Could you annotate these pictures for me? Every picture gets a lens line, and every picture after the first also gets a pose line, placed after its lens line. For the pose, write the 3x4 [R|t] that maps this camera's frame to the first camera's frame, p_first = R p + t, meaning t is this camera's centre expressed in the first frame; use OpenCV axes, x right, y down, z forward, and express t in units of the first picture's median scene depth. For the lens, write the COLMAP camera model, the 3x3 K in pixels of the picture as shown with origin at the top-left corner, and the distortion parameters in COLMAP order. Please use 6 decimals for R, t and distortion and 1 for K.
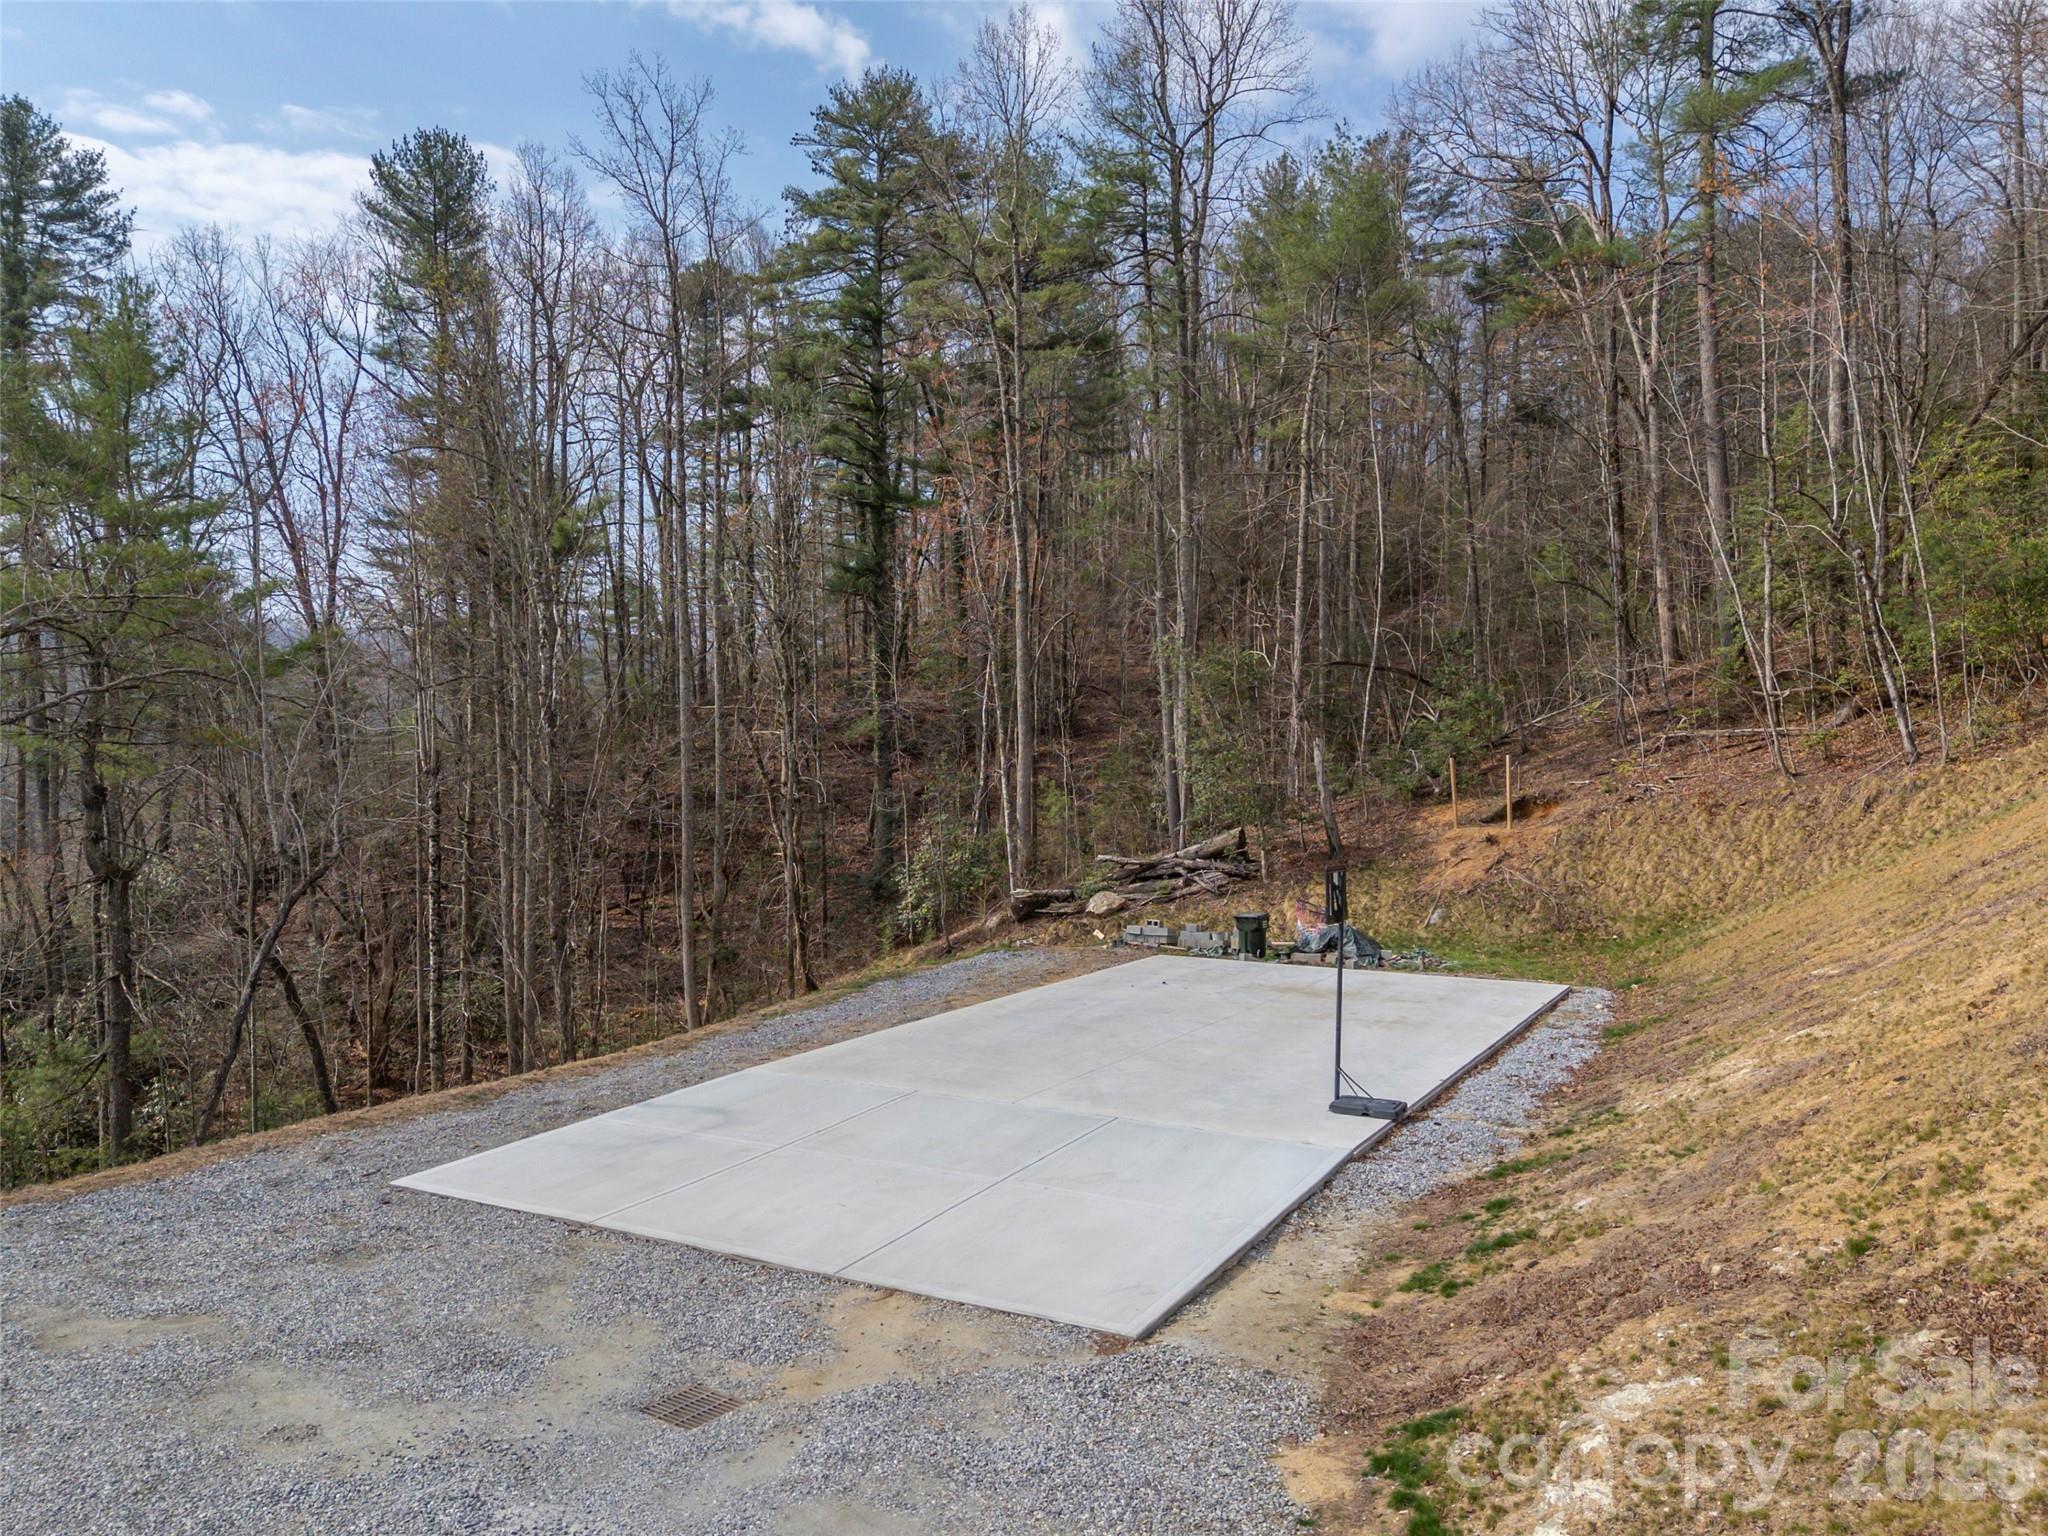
lens RADIAL K [[1511.3, 0, 1017.9], [0, 1511.3, 749.8], [0, 0, 1]] dist [0.076023, -0.060910]
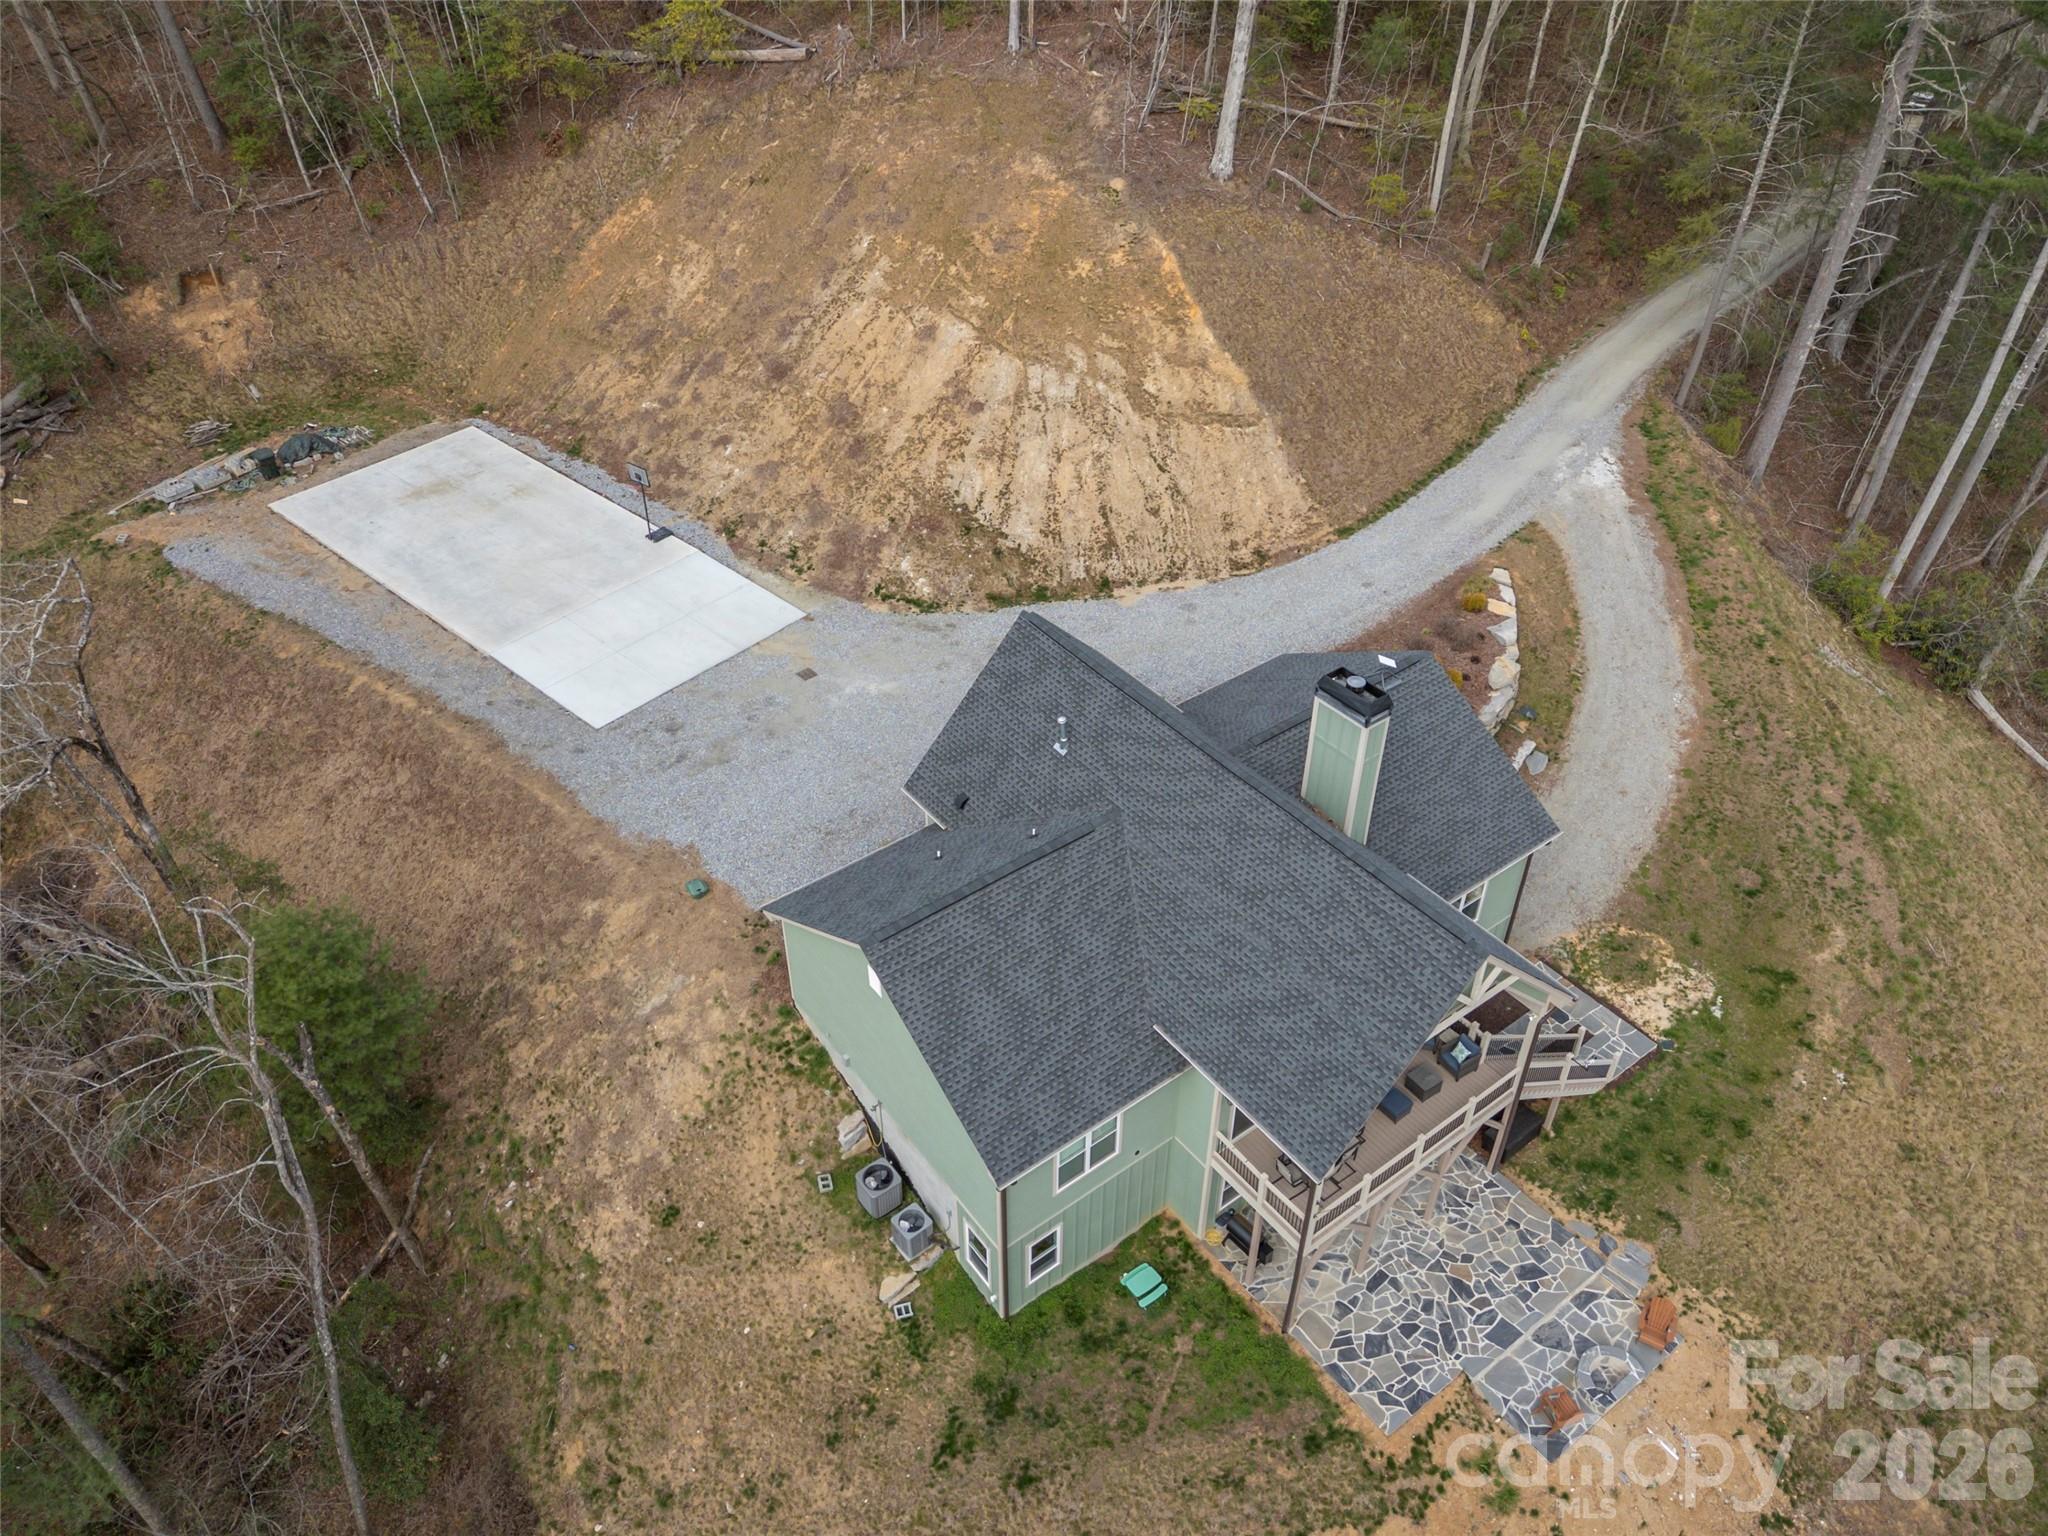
lens RADIAL K [[1488.2, 0, 1024.0], [0, 1488.2, 768.0], [0, 0, 1]] dist [0.074105, -0.065663]
pose [[0.228348, -0.624107, 0.747227, -1.138001], [0.004305, 0.768144, 0.640262, -0.705869], [-0.973570, -0.142986, 0.178091, -0.151962]]
